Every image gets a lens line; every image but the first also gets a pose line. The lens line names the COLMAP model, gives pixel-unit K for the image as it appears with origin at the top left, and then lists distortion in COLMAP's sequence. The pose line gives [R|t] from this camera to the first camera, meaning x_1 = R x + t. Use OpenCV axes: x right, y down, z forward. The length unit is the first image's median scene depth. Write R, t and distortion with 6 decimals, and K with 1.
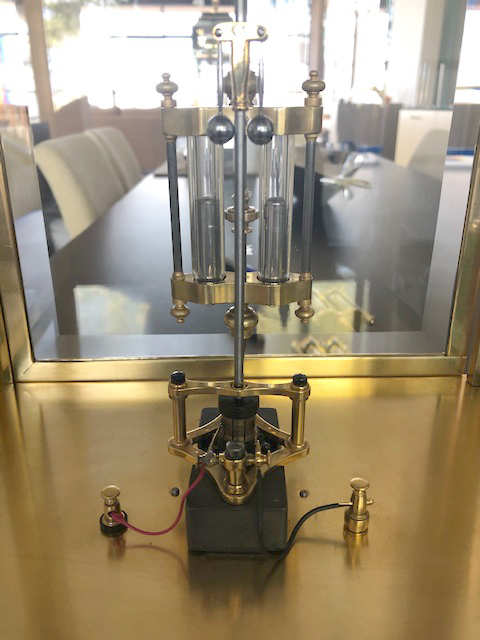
lens RADIAL K [[520.2, 0, 247.8], [0, 520.2, 316.7], [0, 0, 1]] dist [0.023967, -0.059552]
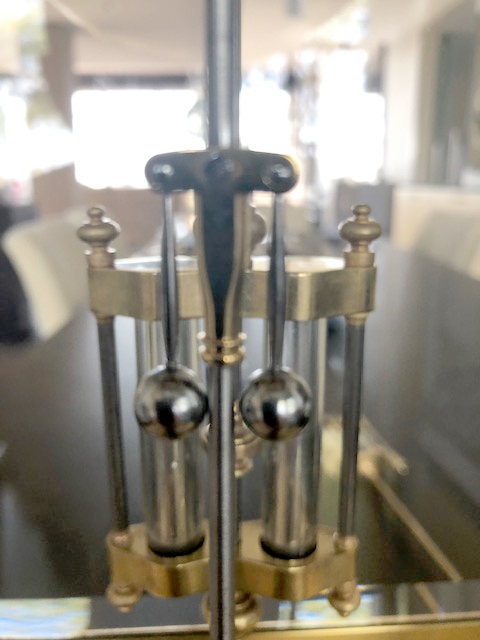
lens RADIAL K [[520.2, 0, 247.8], [0, 520.2, 316.7], [0, 0, 1]] dist [0.023967, -0.059552]
pose [[0.999958, -0.004097, 0.008156, 0.001201], [0.005095, 0.991968, -0.126387, -0.248172], [-0.007573, 0.126423, 0.991947, 0.408031]]
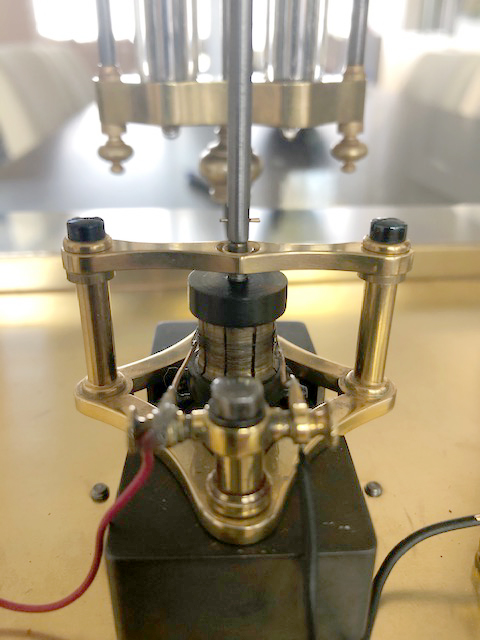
lens RADIAL K [[520.2, 0, 247.8], [0, 520.2, 316.7], [0, 0, 1]] dist [0.023967, -0.059552]
pose [[0.998774, -0.014622, 0.047288, -0.023470], [0.010847, 0.996805, 0.079133, 0.121814], [-0.048294, -0.078523, 0.995742, 0.462372]]
